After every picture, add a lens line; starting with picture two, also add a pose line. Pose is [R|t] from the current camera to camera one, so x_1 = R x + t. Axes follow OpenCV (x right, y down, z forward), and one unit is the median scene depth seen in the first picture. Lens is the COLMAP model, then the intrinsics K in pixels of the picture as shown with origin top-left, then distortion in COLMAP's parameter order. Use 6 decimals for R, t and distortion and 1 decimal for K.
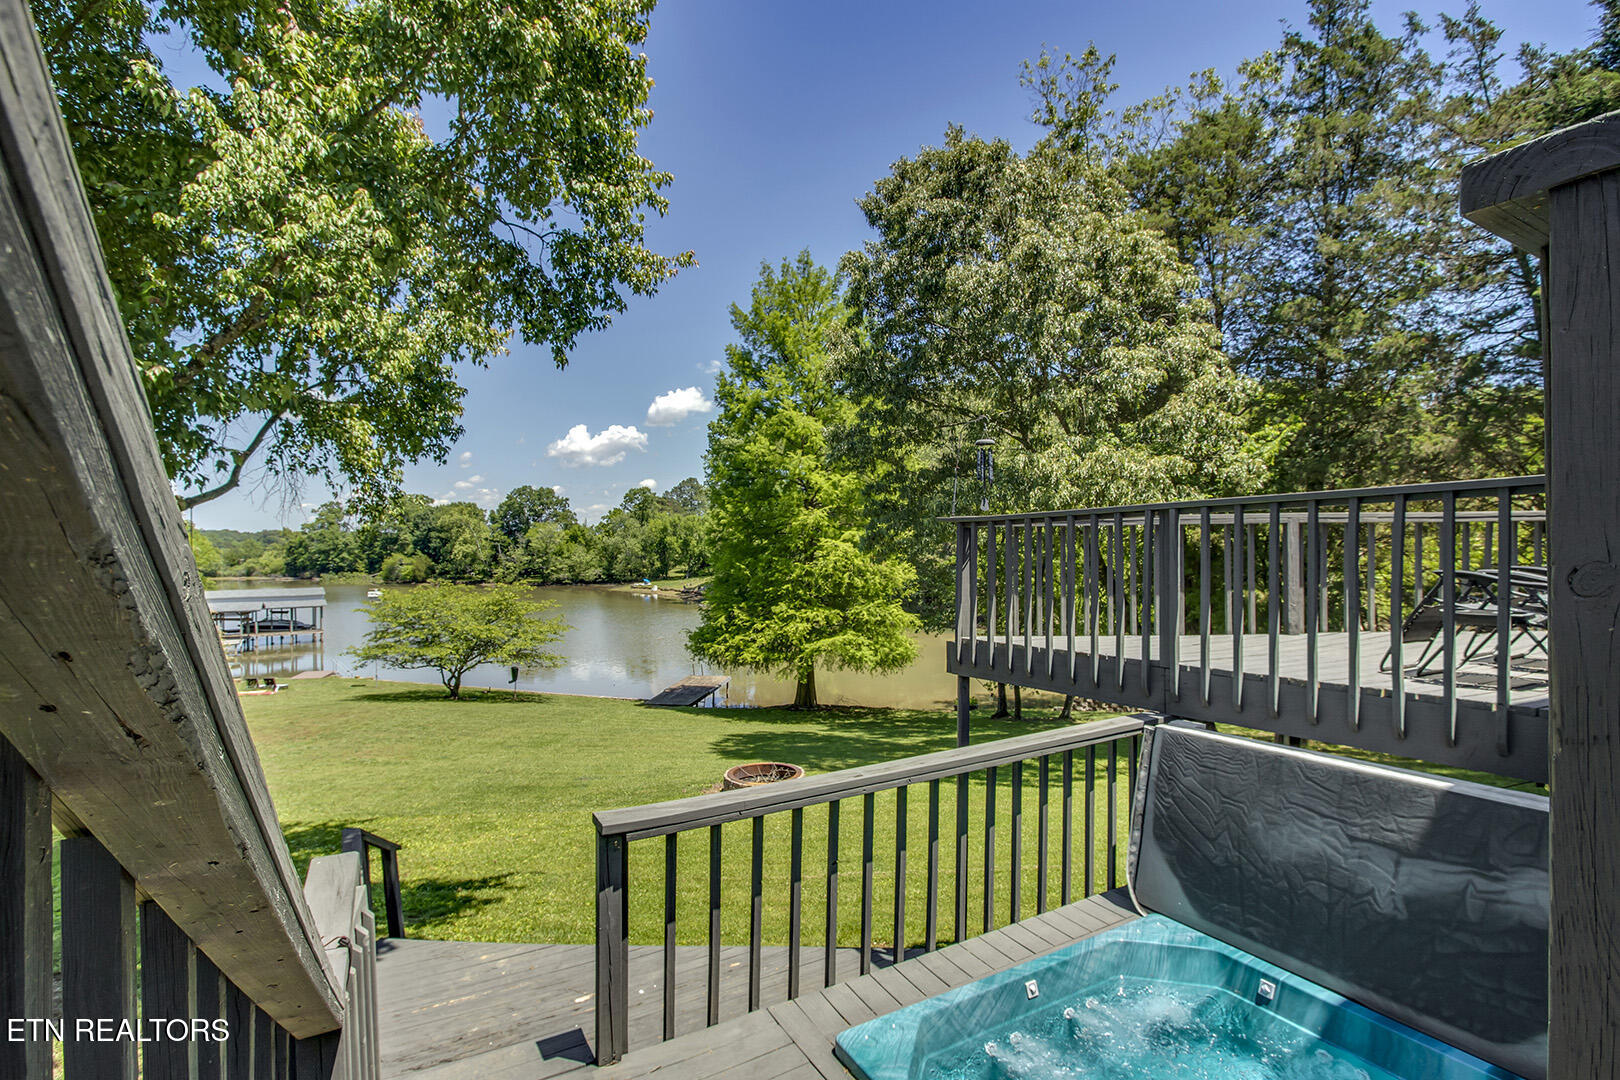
lens RADIAL K [[761.1, 0, 804.5], [0, 761.1, 555.0], [0, 0, 1]] dist [-0.025953, 0.003180]
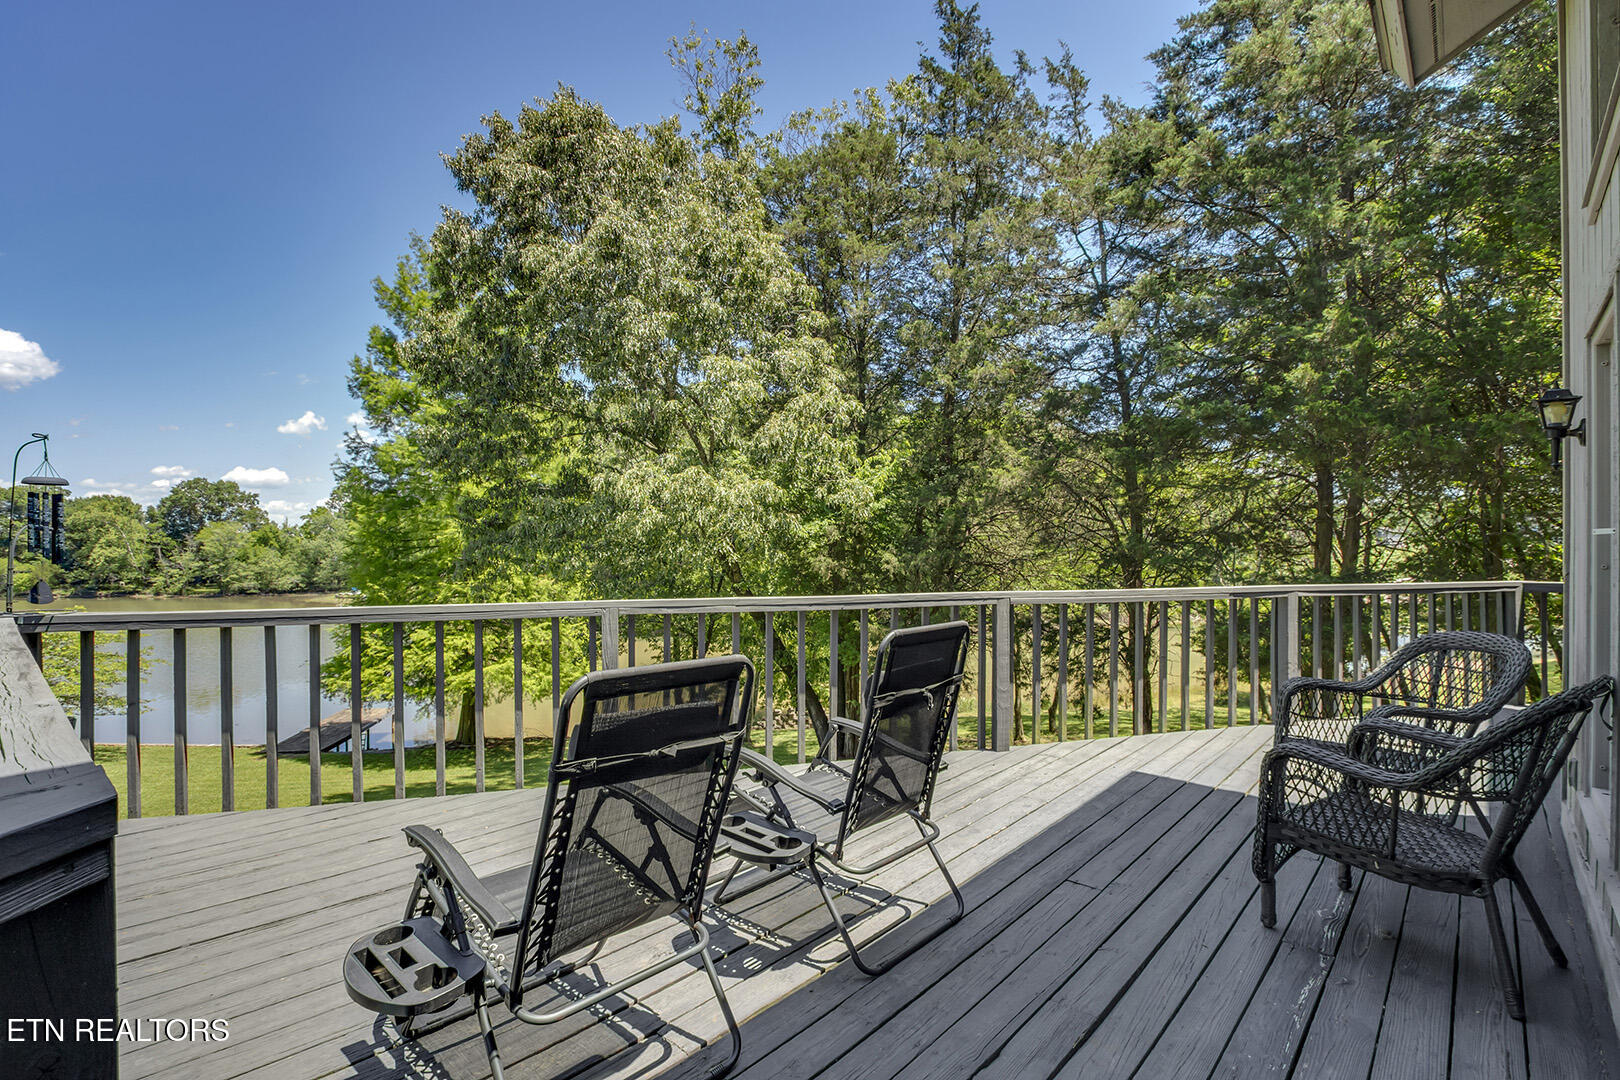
lens RADIAL K [[761.1, 0, 807.2], [0, 761.1, 552.2], [0, 0, 1]] dist [-0.025953, 0.003180]
pose [[0.952940, 0.003132, 0.303142, 0.169225], [-0.000908, 0.999972, -0.007479, -0.025326], [-0.303157, 0.006852, 0.952916, 0.079764]]
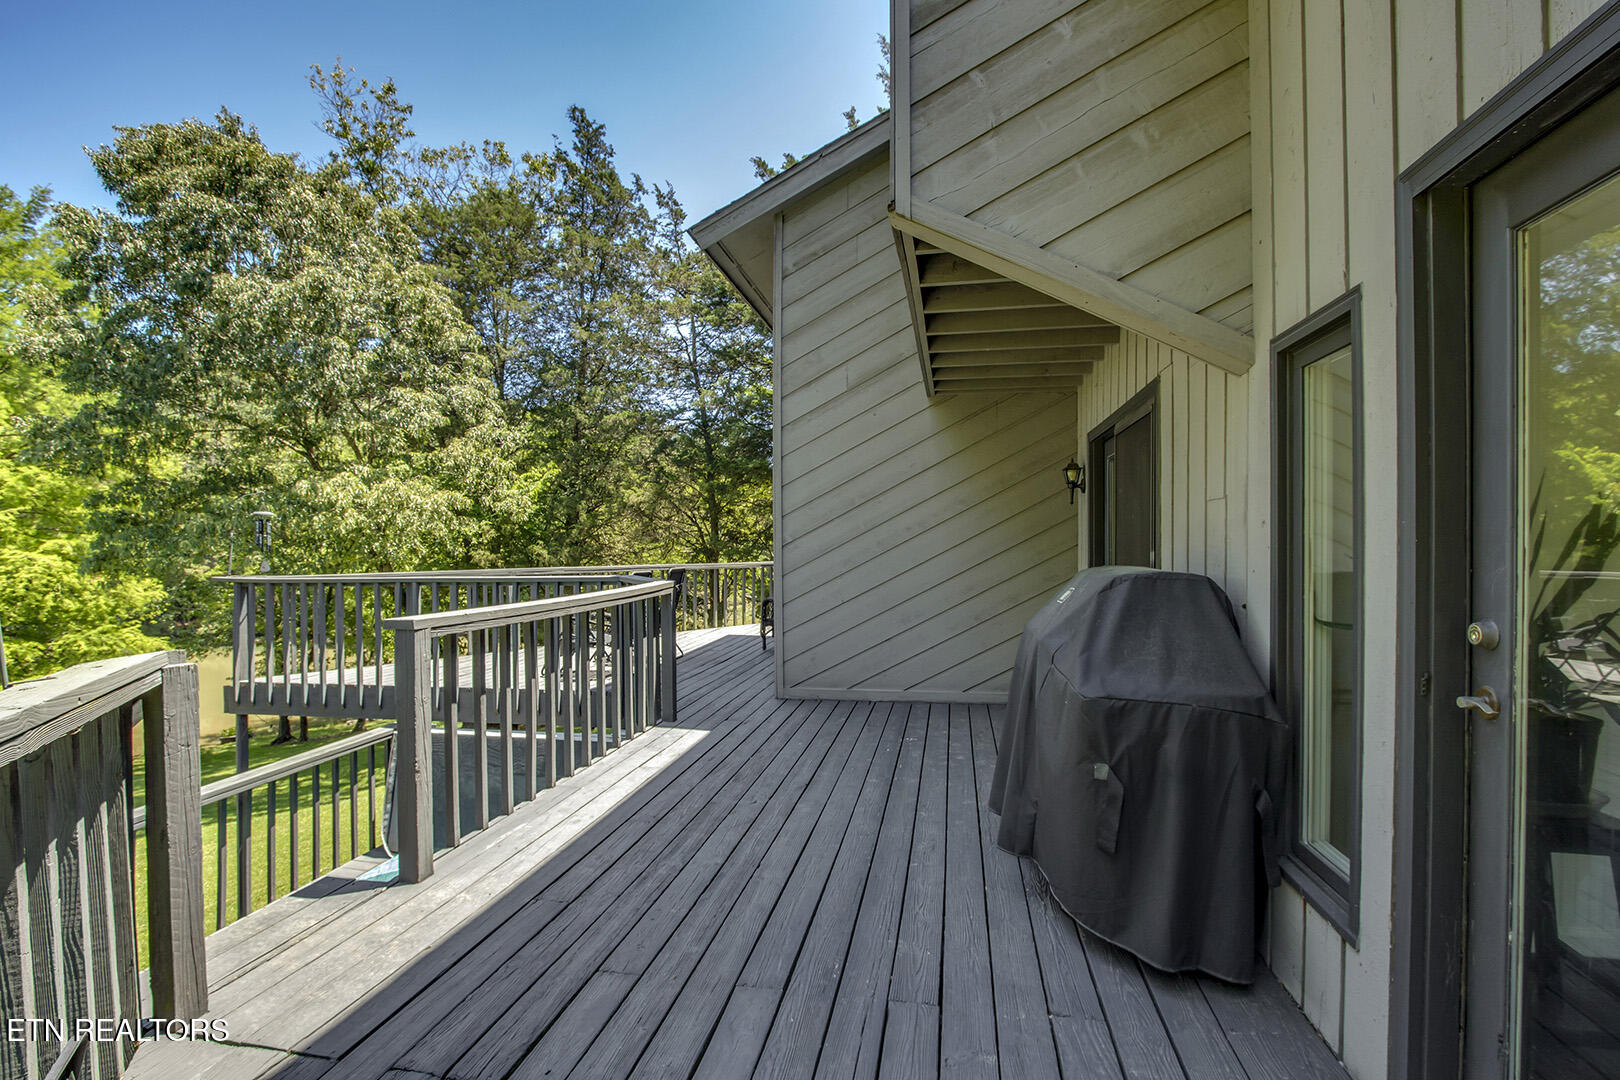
lens RADIAL K [[761.1, 0, 823.7], [0, 761.1, 549.5], [0, 0, 1]] dist [-0.025953, 0.003180]
pose [[0.639248, -0.000791, 0.769000, -0.029946], [0.001958, 0.999998, -0.000600, -0.026364], [-0.768998, 0.001889, 0.639249, -0.121083]]
